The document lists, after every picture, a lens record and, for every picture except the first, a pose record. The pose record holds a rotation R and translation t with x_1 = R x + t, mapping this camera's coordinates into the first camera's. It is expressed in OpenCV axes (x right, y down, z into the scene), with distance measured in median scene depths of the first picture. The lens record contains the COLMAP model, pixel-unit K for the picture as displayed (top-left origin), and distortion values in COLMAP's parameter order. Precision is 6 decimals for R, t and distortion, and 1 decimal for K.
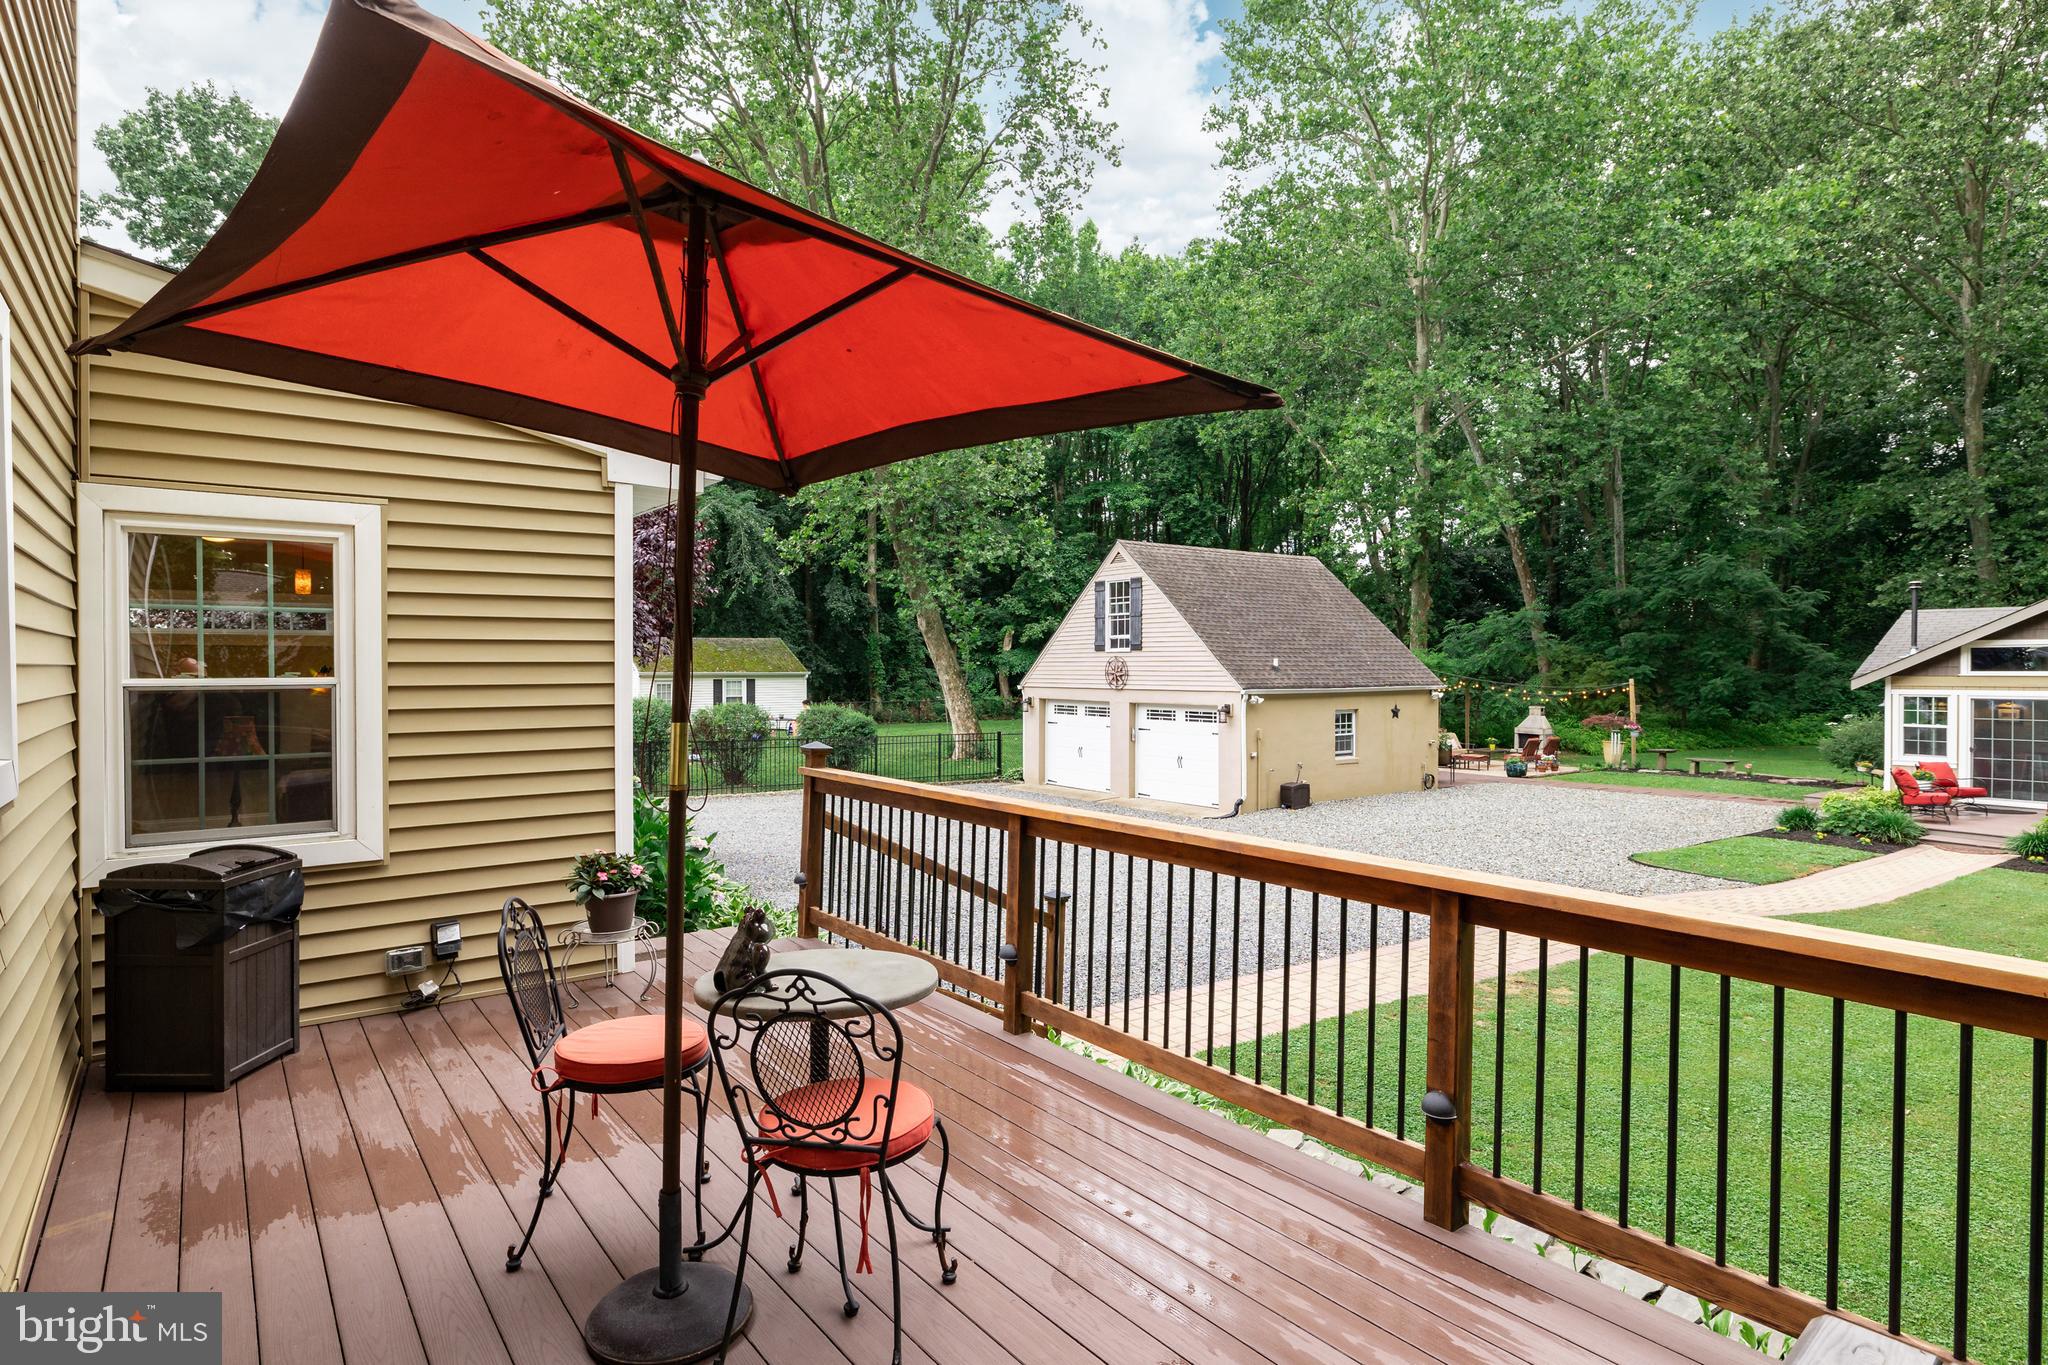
lens RADIAL K [[1088.0, 0, 1020.3], [0, 1088.0, 682.5], [0, 0, 1]] dist [-0.000925, 0.000349]
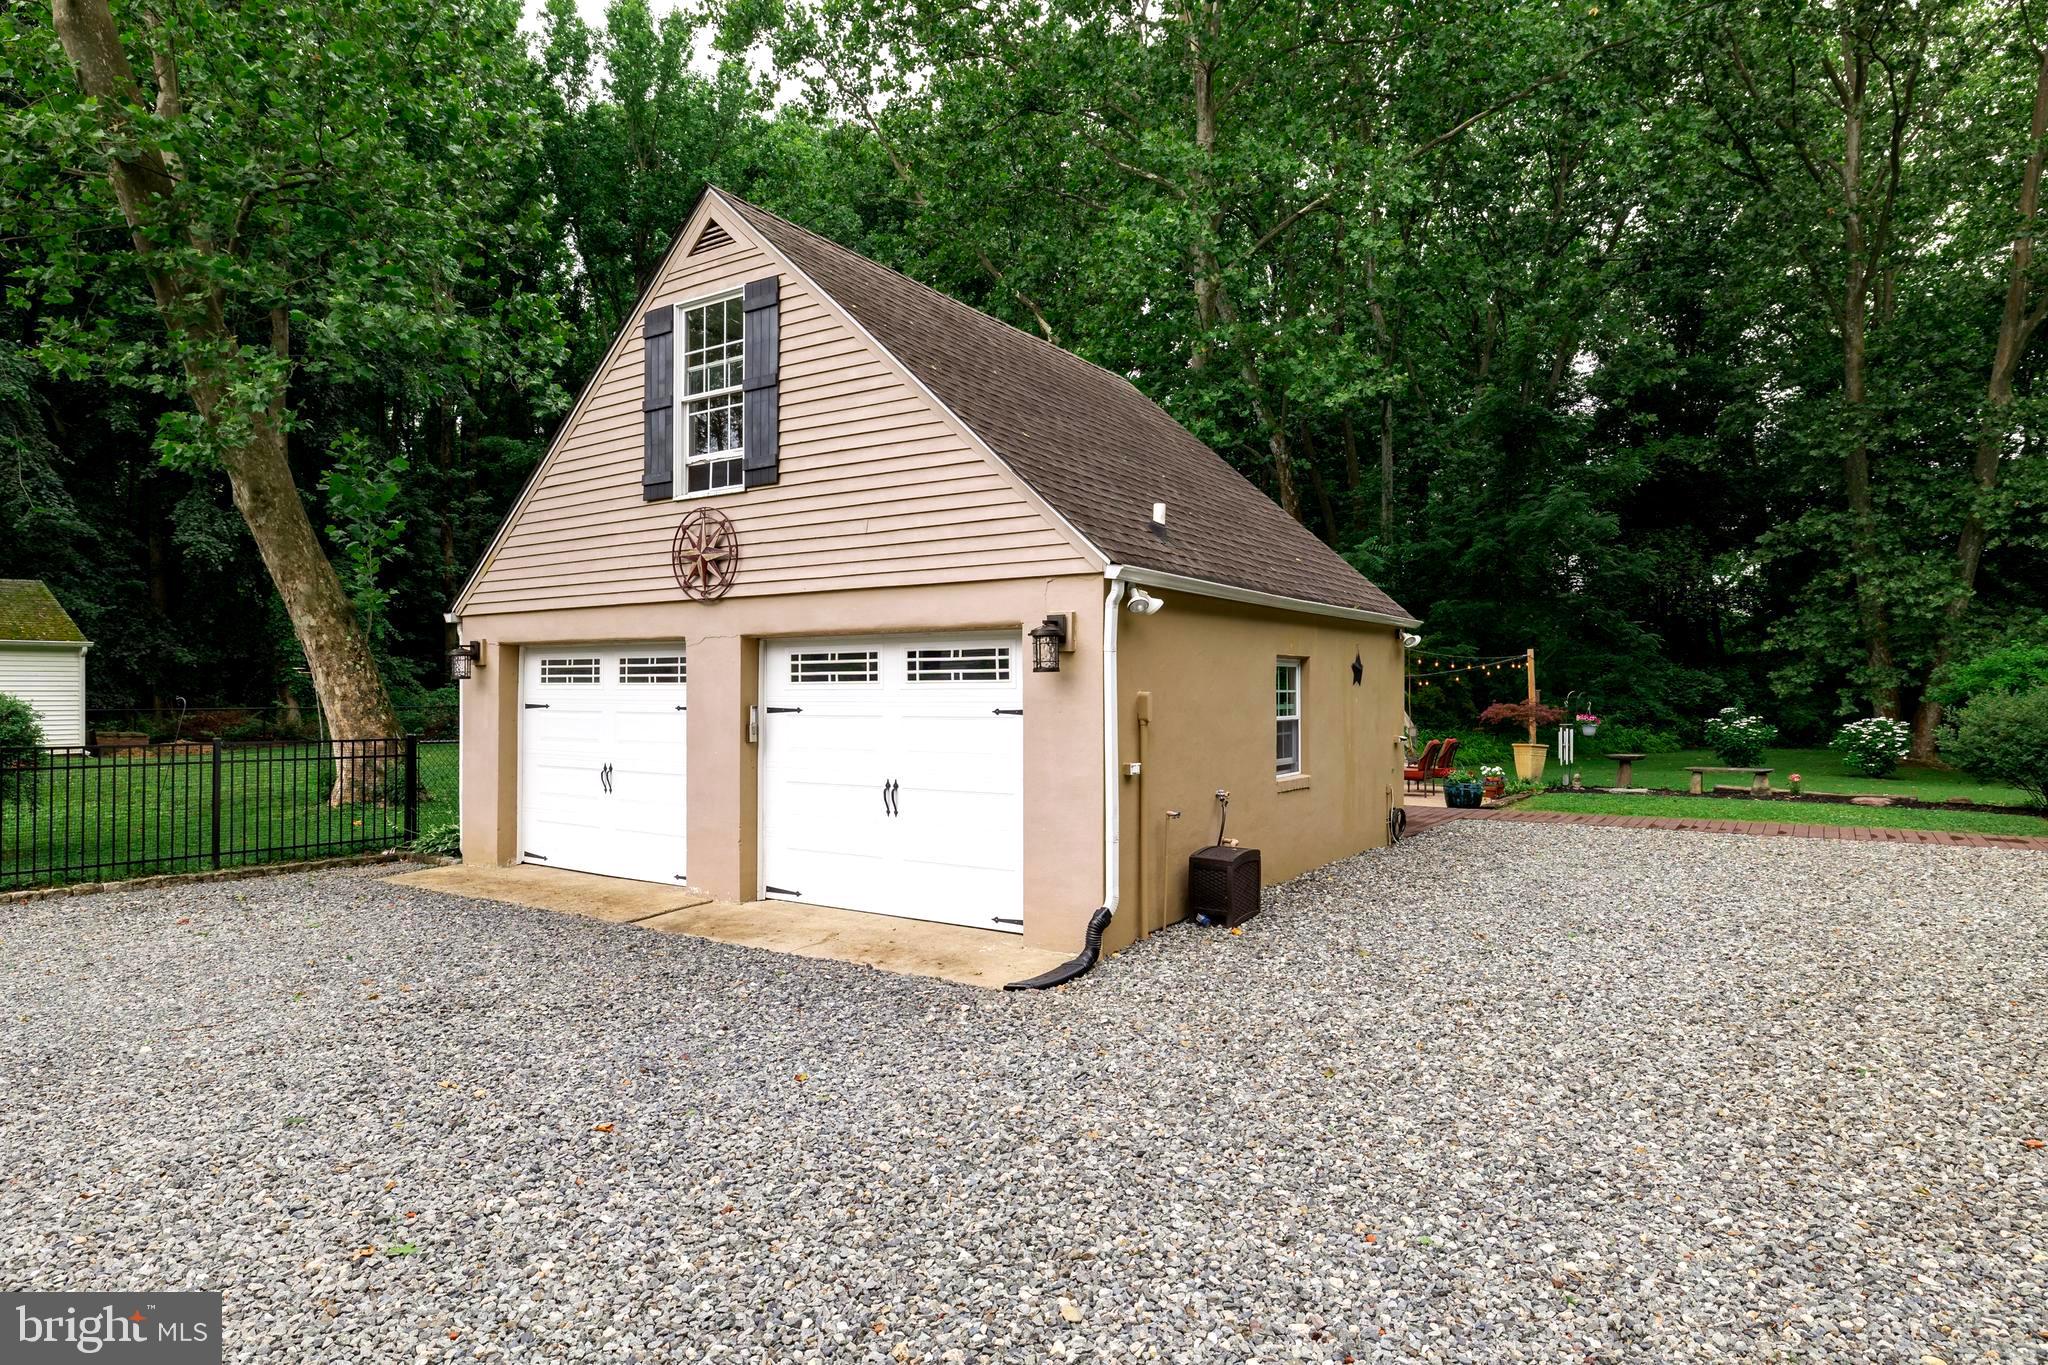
lens RADIAL K [[1156.3, 0, 1024.4], [0, 1156.3, 690.9], [0, 0, 1]] dist [0.004302, 0.000224]
pose [[0.938715, 0.003690, 0.344675, 0.055700], [0.002506, 0.999843, -0.017530, 0.042890], [-0.344685, 0.017319, 0.938559, 0.602732]]
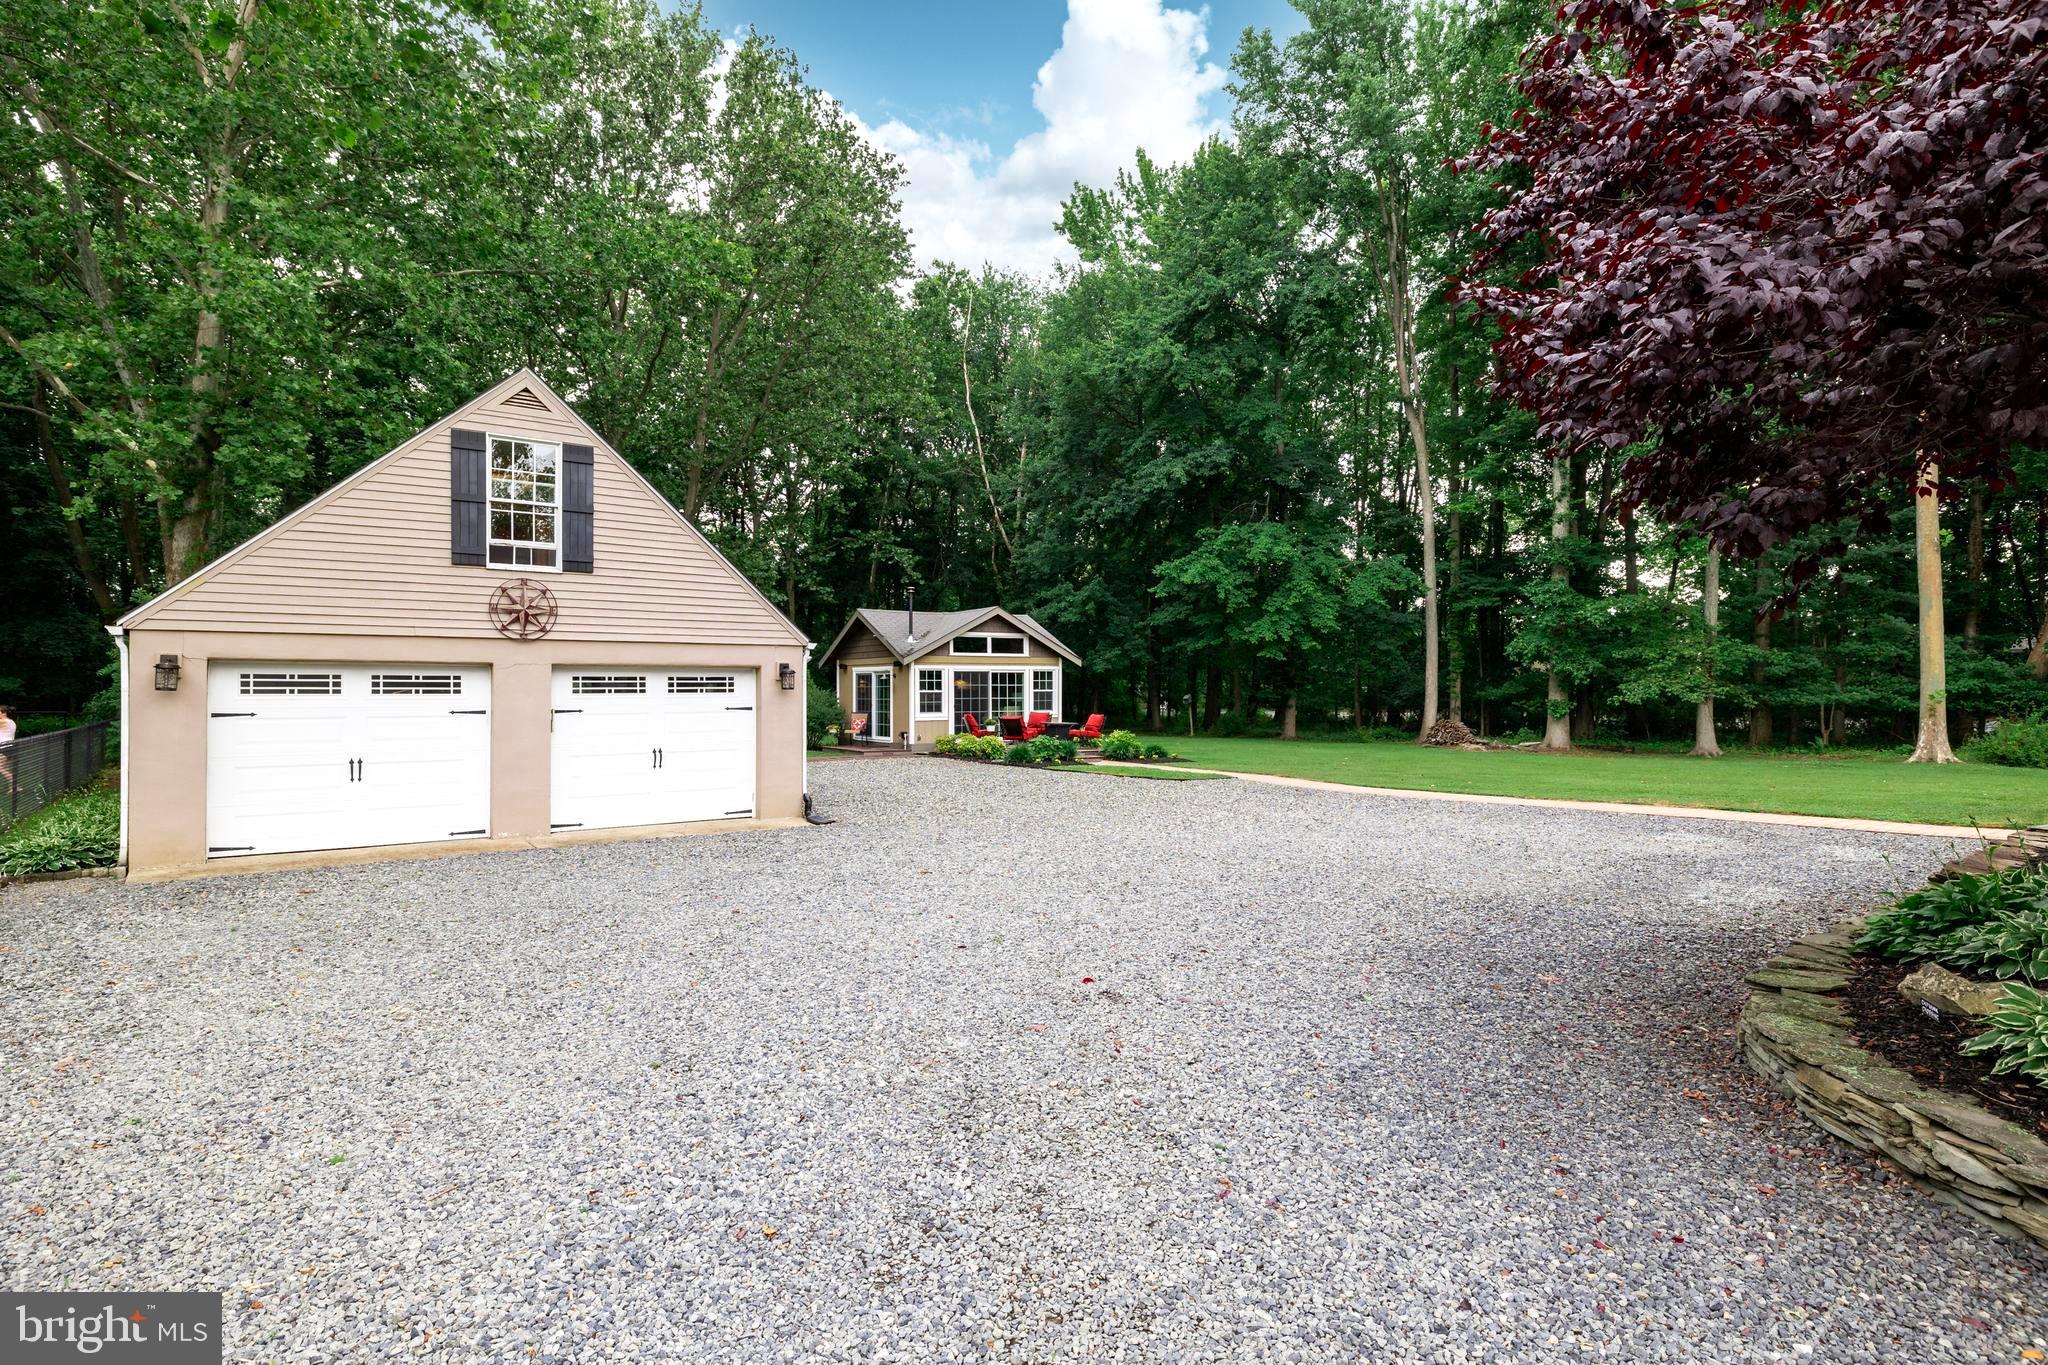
lens RADIAL K [[1035.7, 0, 1021.7], [0, 1035.7, 689.6], [0, 0, 1]] dist [0.002505, 0.002928]
pose [[0.002834, 0.002337, 0.999993, -0.424700], [0.016906, 0.999854, -0.002385, 0.036434], [-0.999853, 0.016913, 0.002794, 0.746674]]
